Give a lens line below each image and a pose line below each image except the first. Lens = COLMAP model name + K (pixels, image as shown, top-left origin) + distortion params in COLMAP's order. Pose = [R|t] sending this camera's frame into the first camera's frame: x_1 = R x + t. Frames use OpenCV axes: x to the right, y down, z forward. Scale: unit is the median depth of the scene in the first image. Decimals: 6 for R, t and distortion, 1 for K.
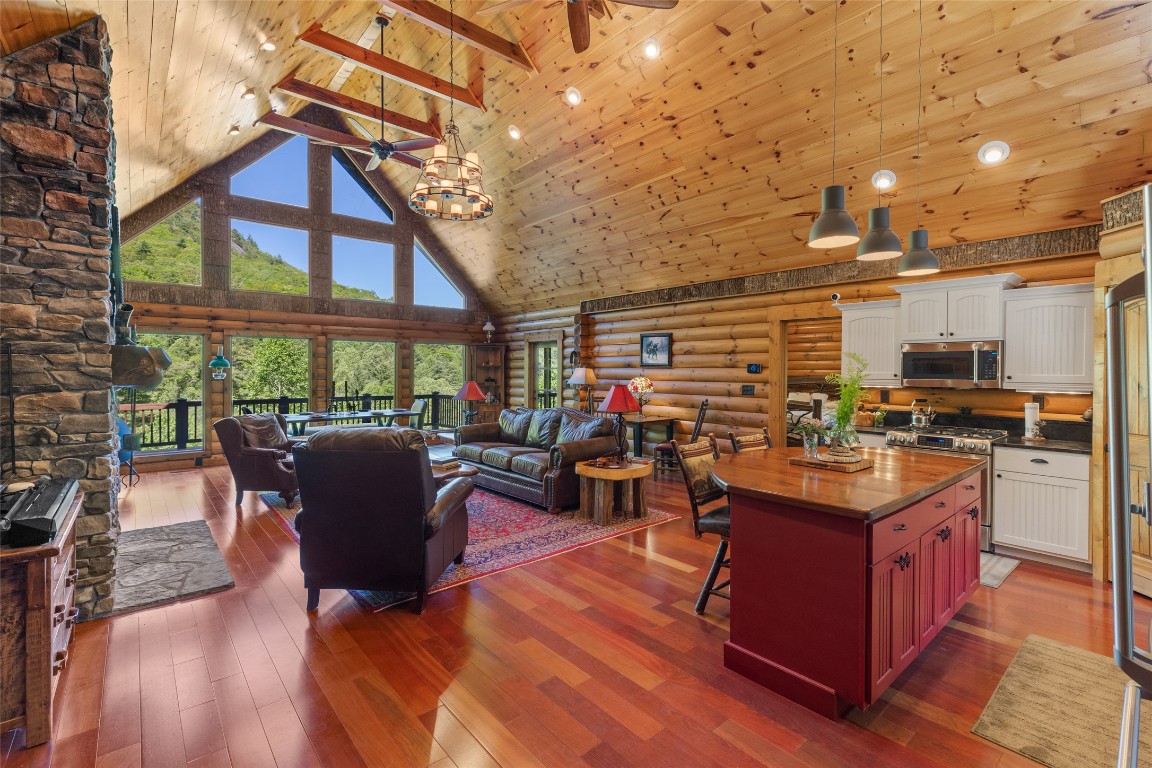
lens RADIAL K [[523.9, 0, 580.0], [0, 523.9, 370.2], [0, 0, 1]] dist [0.001896, 0.001176]
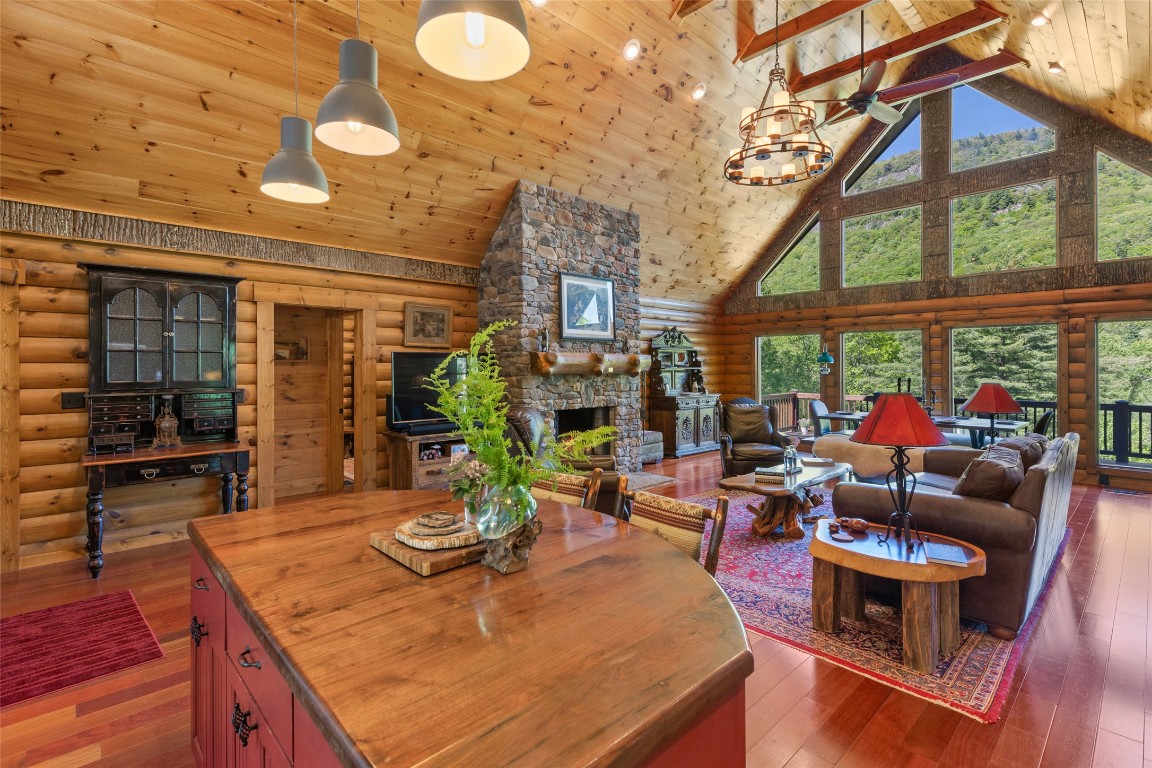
lens RADIAL K [[523.9, 0, 567.3], [0, 523.9, 367.4], [0, 0, 1]] dist [0.001896, 0.001176]
pose [[0.029405, 0.003280, -0.999562, 0.378531], [0.001193, 0.999994, 0.003317, 0.000424], [0.999567, -0.001290, 0.029401, 0.427336]]
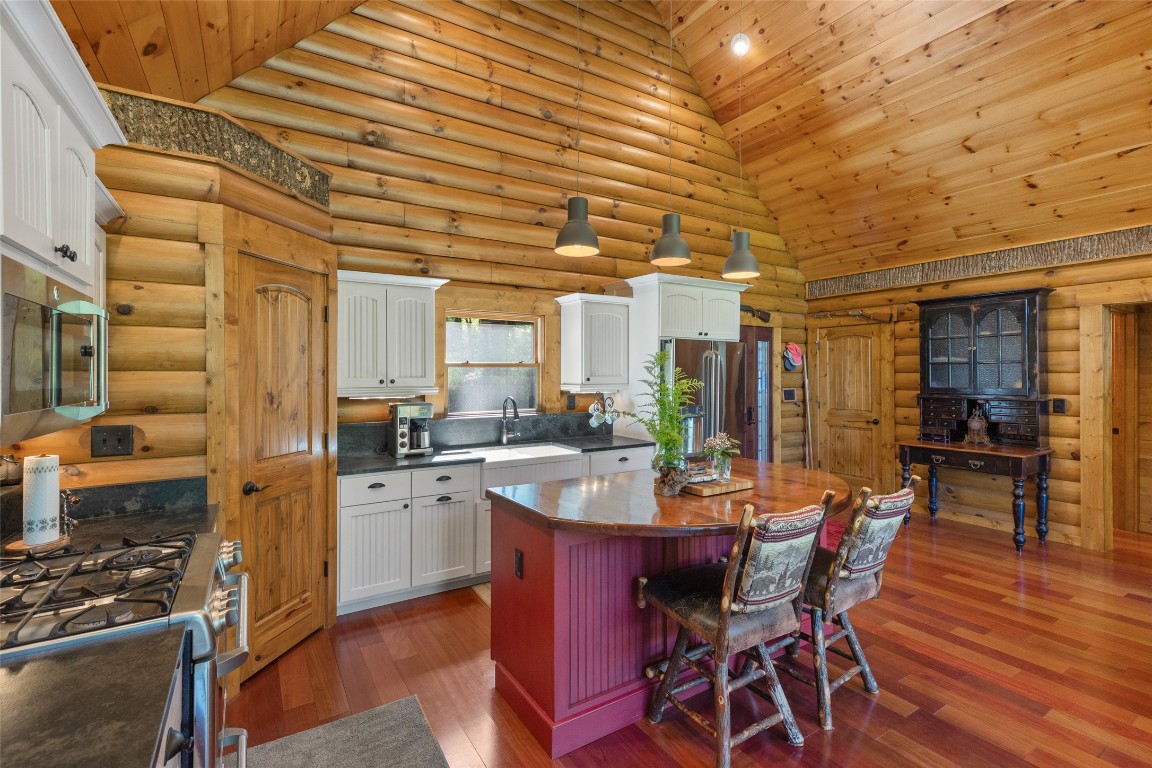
lens RADIAL K [[523.9, 0, 582.2], [0, 523.9, 372.8], [0, 0, 1]] dist [0.001896, 0.001176]
pose [[-0.988262, -0.000211, 0.152770, 0.206136], [-0.000816, 0.999992, -0.003902, 0.000440], [-0.152768, -0.003981, -0.988254, 0.727860]]
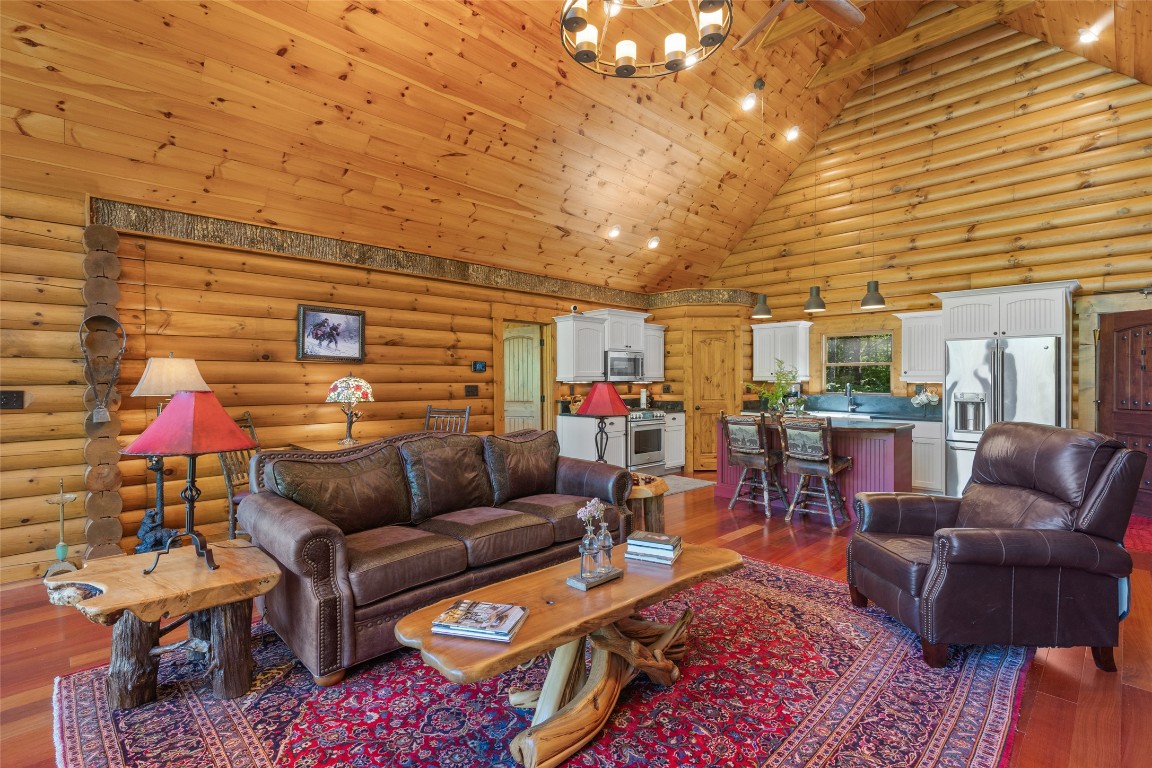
lens RADIAL K [[523.9, 0, 574.1], [0, 523.9, 380.2], [0, 0, 1]] dist [0.001896, 0.001176]
pose [[-0.055297, -0.006652, 0.998448, -0.485879], [-0.000725, 0.999978, 0.006622, 0.012036], [-0.998470, -0.000358, -0.055300, 0.723837]]
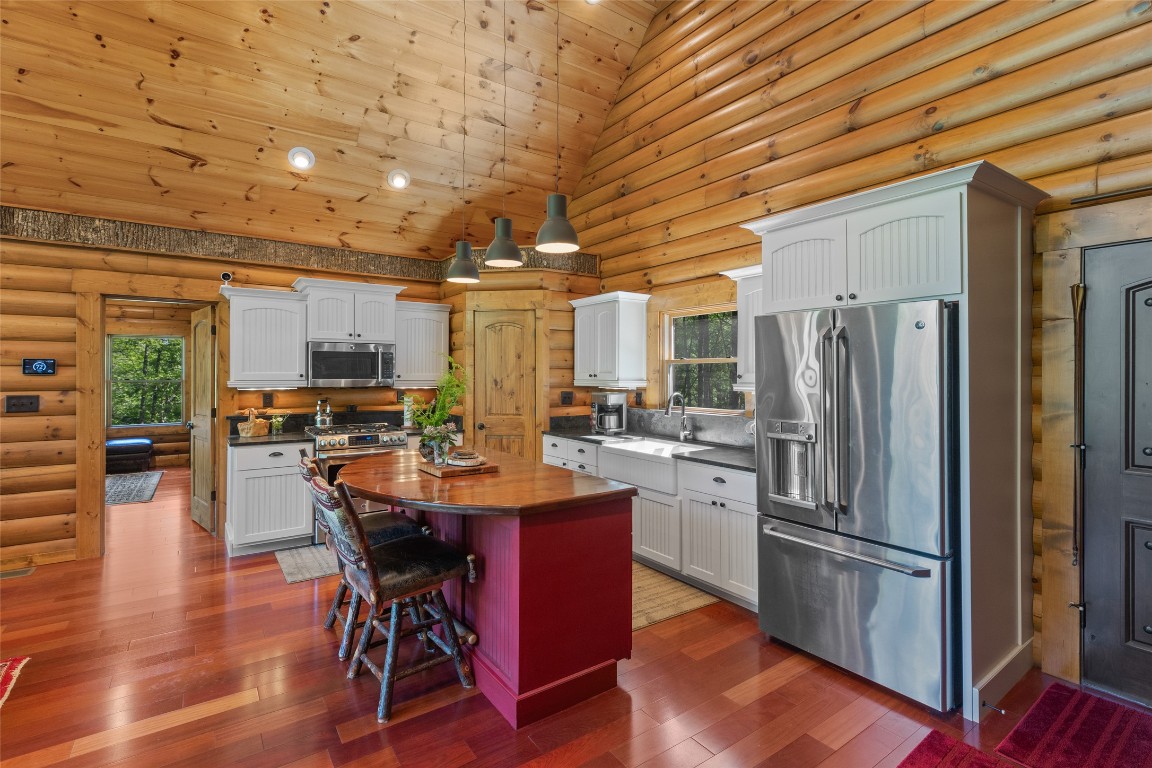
lens RADIAL K [[523.9, 0, 585.1], [0, 523.9, 374.6], [0, 0, 1]] dist [0.001896, 0.001176]
pose [[0.093514, -0.009987, 0.995568, -0.170200], [-0.001095, 0.999948, 0.010134, -0.000843], [-0.995617, -0.002038, 0.093498, 0.262763]]
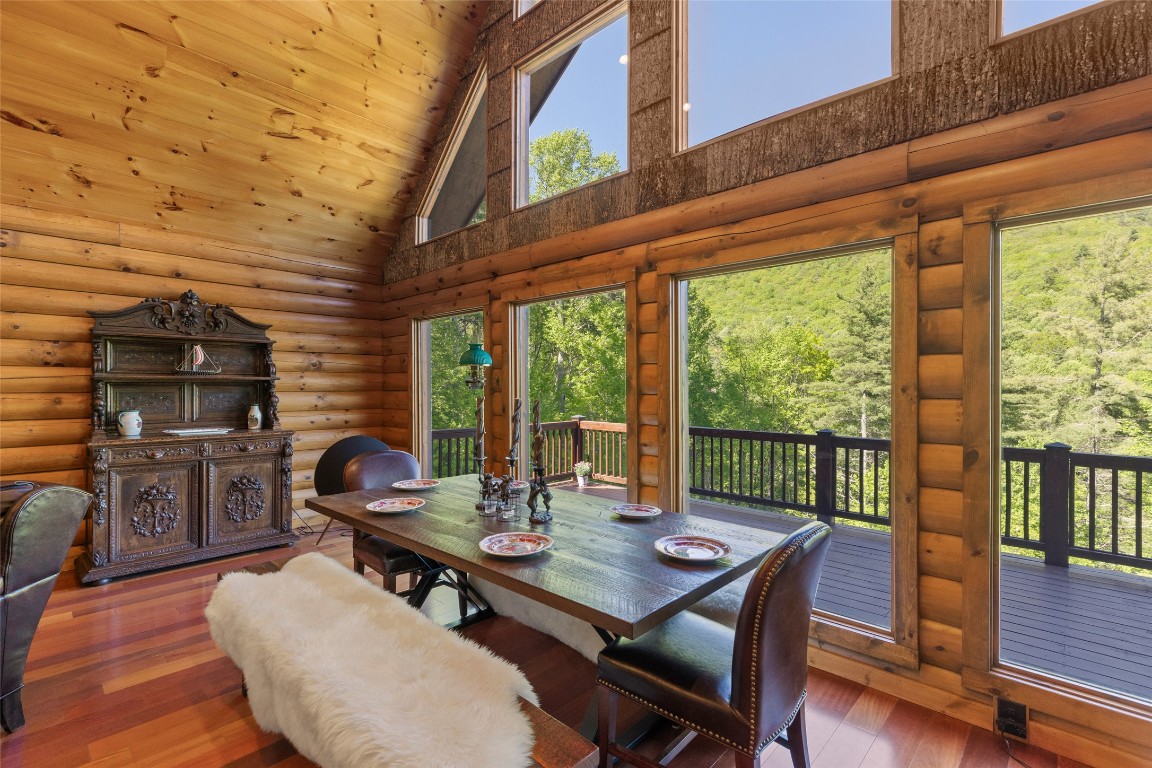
lens RADIAL K [[523.9, 0, 568.1], [0, 523.9, 388.9], [0, 0, 1]] dist [0.001896, 0.001176]
pose [[0.099753, 0.008214, -0.994978, -0.162294], [-0.002230, 0.999965, 0.008031, 0.012499], [0.995010, 0.001417, 0.099768, 1.023093]]
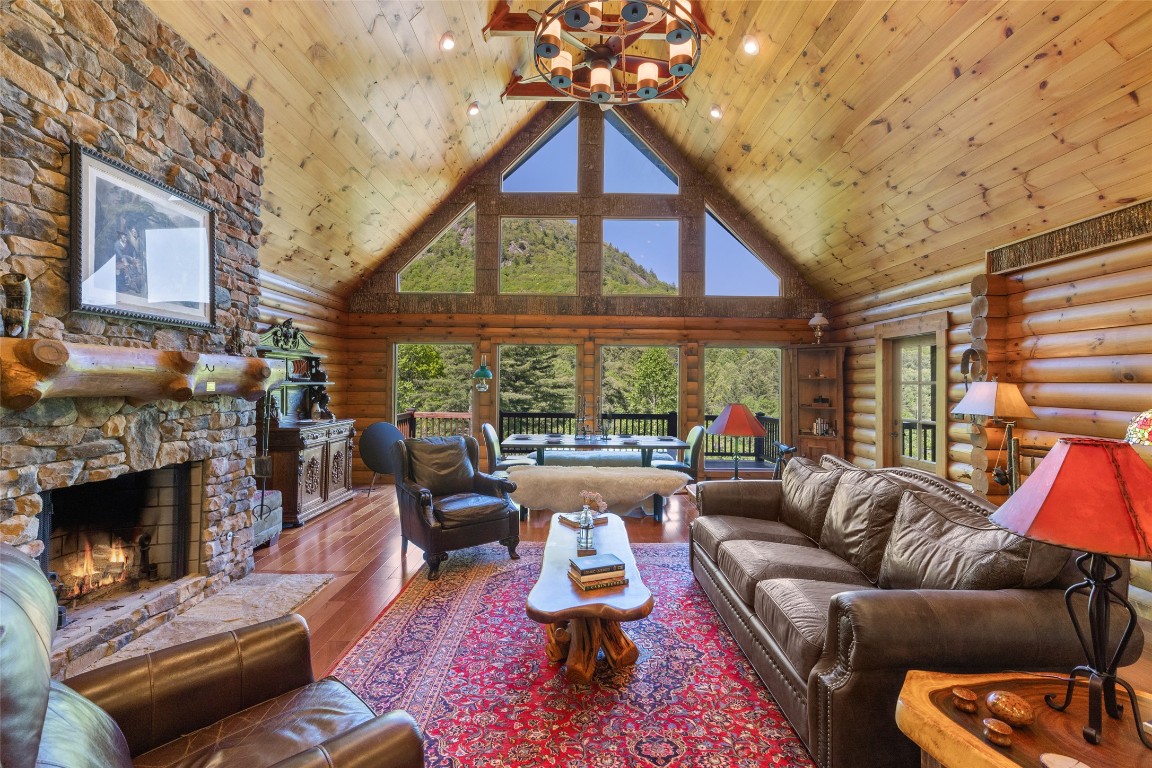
lens RADIAL K [[523.9, 0, 571.5], [0, 523.9, 366.8], [0, 0, 1]] dist [0.001896, 0.001176]
pose [[0.756265, -0.010780, -0.654176, 0.032054], [-0.011896, 0.999472, -0.030222, 0.000508], [0.654157, 0.030638, 0.755738, 0.399515]]
